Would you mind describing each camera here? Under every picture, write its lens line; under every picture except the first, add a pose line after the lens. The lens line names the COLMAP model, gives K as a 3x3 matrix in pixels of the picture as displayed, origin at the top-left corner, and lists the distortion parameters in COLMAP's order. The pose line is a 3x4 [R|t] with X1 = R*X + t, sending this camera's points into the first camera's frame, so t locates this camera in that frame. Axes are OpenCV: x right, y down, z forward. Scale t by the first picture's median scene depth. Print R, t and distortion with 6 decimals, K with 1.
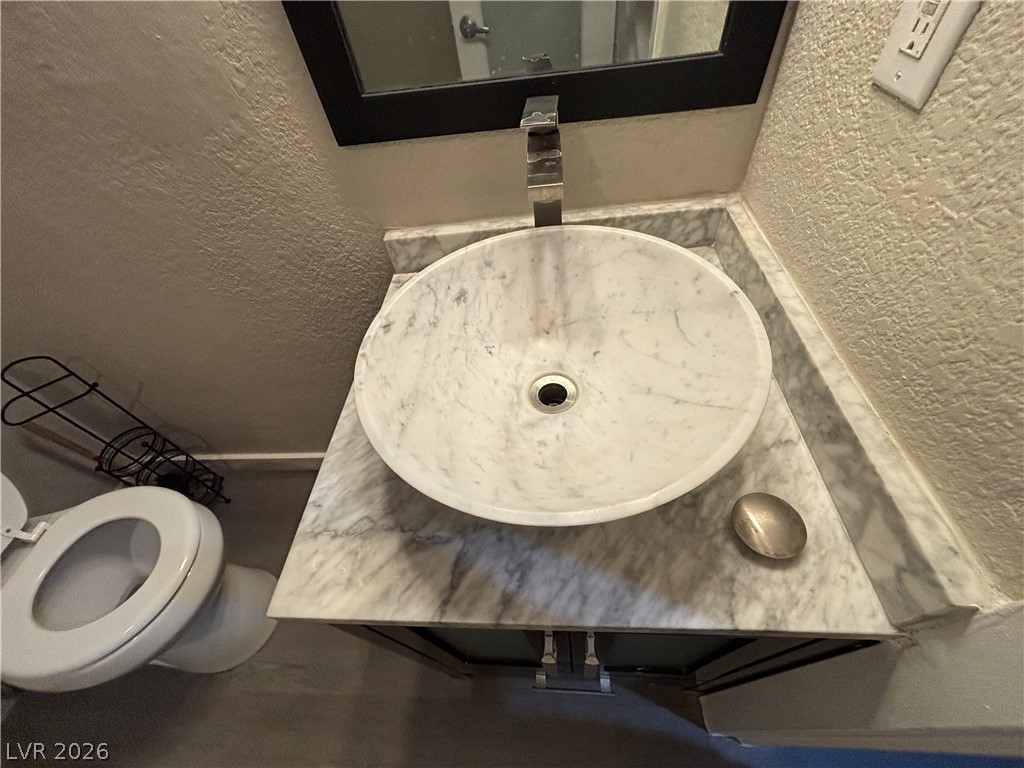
lens RADIAL K [[412.0, 0, 510.1], [0, 412.0, 384.2], [0, 0, 1]] dist [0.002298, 0.000108]
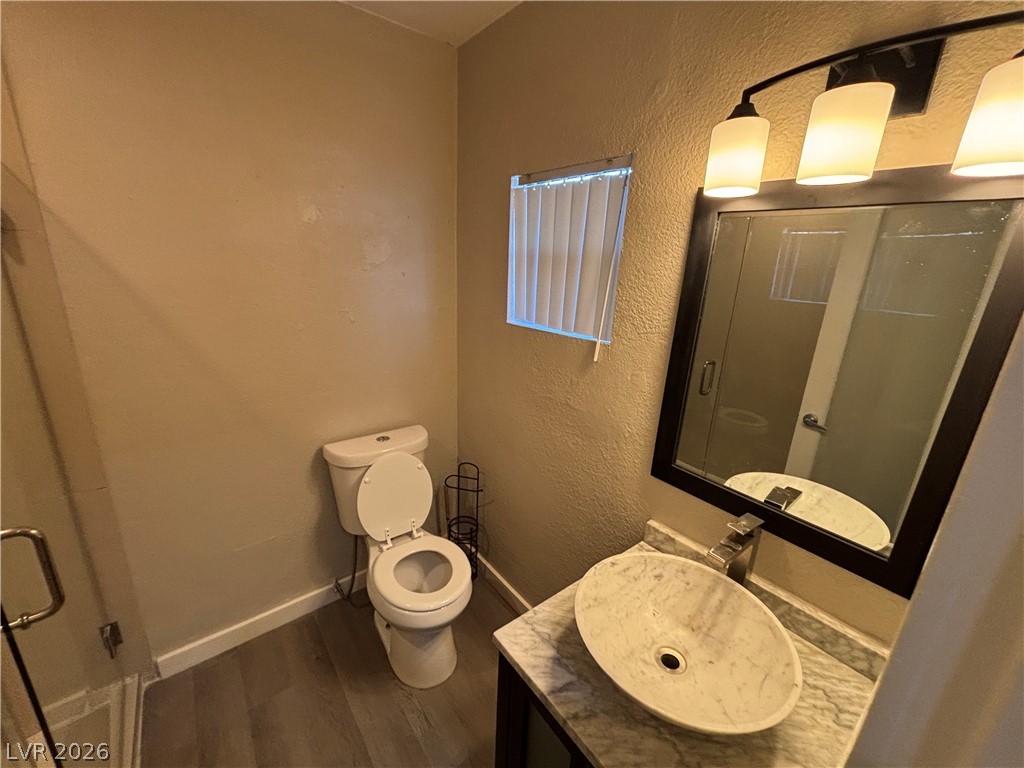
lens RADIAL K [[412.0, 0, 510.1], [0, 412.0, 384.2], [0, 0, 1]] dist [0.002298, 0.000108]
pose [[0.633546, 0.347178, -0.691438, 0.425836], [-0.656736, 0.713776, -0.243355, 0.053274], [0.409045, 0.608269, 0.680214, -1.013736]]
